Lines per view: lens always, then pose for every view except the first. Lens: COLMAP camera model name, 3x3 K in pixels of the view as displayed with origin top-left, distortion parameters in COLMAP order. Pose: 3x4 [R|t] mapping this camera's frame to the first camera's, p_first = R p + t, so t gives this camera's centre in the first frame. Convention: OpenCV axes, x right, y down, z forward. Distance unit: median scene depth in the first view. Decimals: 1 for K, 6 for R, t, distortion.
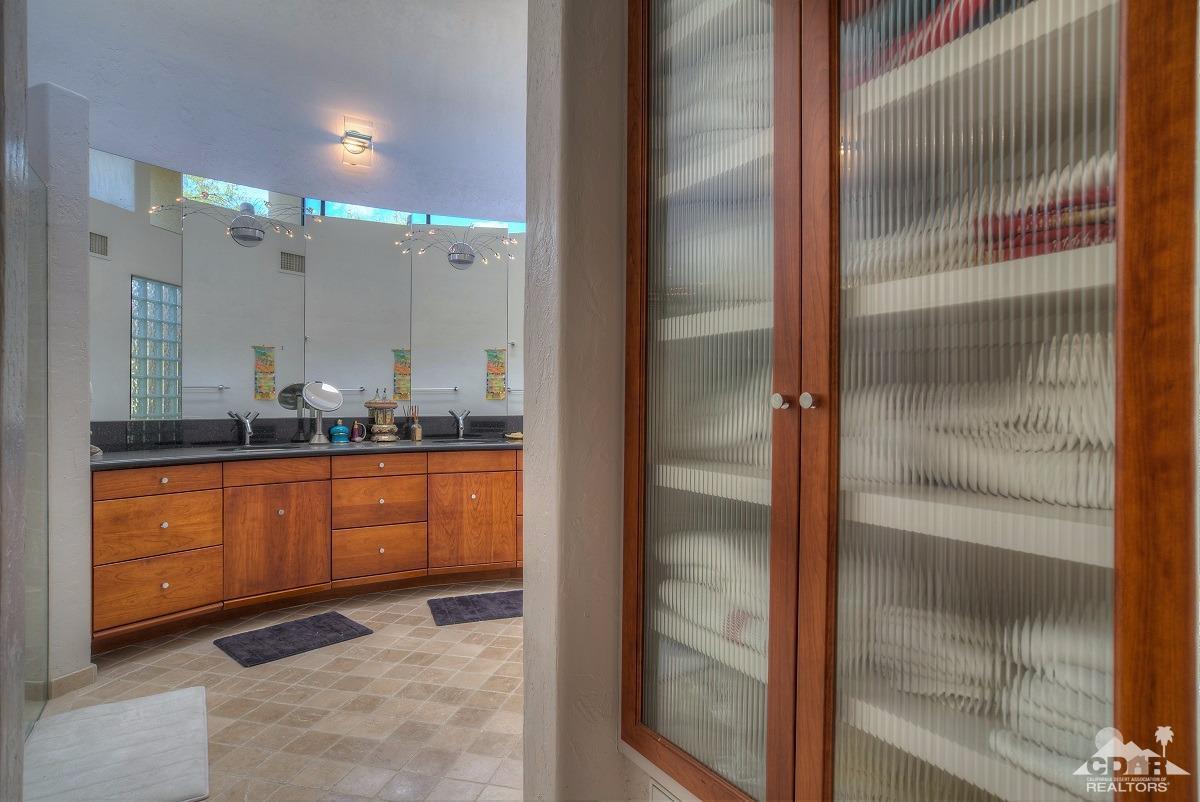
lens RADIAL K [[646.2, 0, 600.0], [0, 646.2, 401.0], [0, 0, 1]] dist [0.001018, -0.000058]
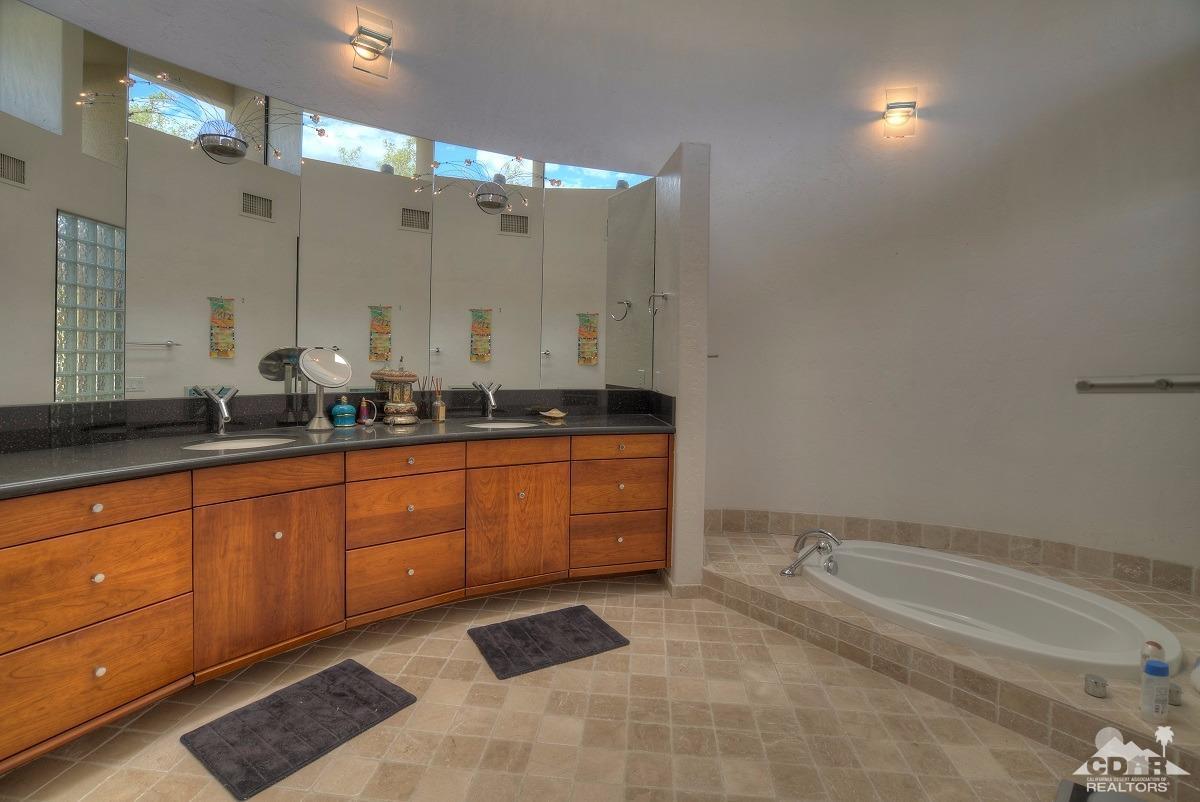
lens RADIAL K [[559.5, 0, 604.1], [0, 559.5, 366.9], [0, 0, 1]] dist [-0.035452, 0.009394]
pose [[0.988069, 0.017677, 0.152995, -0.219936], [-0.020646, 0.999628, 0.017839, -0.027877], [-0.152623, -0.020785, 0.988066, 0.328015]]
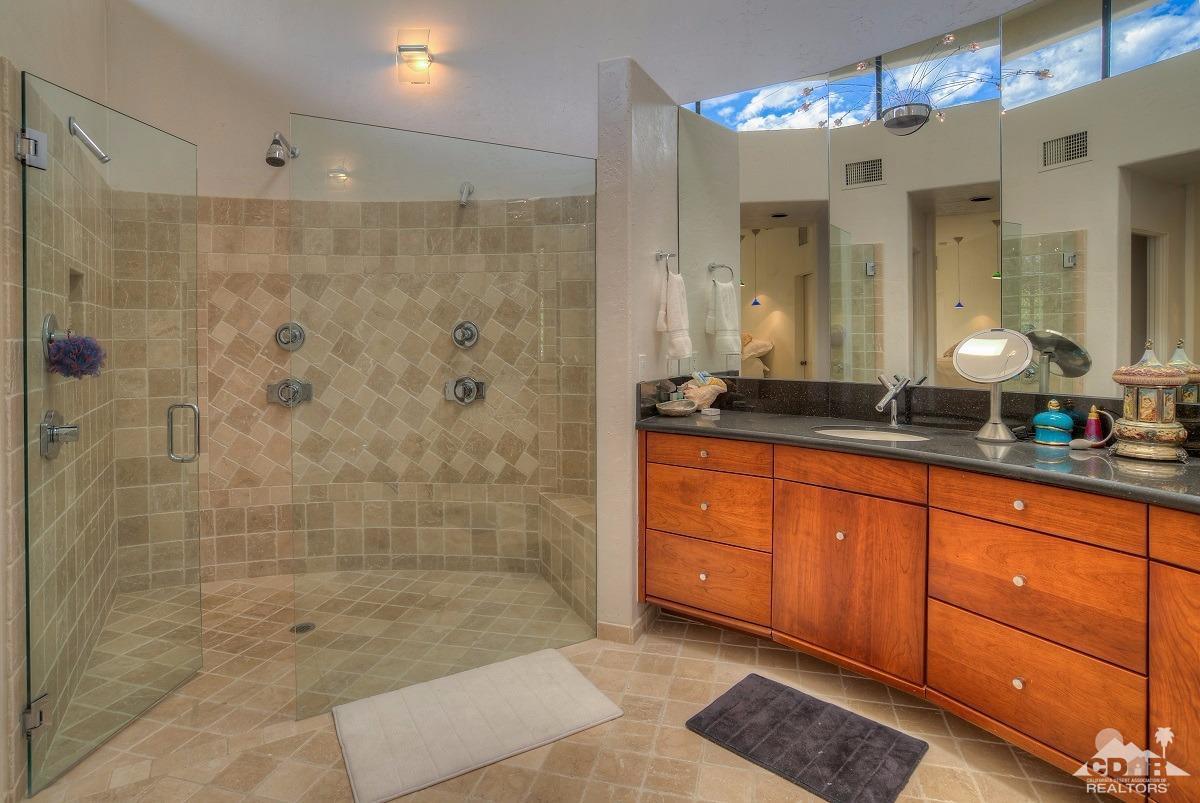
lens RADIAL K [[629.5, 0, 595.2], [0, 629.5, 347.5], [0, 0, 1]] dist [-0.003551, -0.000800]
pose [[-0.024869, 0.008118, -0.999658, 0.134512], [0.002501, 0.999964, 0.008058, -0.021907], [0.999688, -0.002300, -0.024888, 0.713502]]
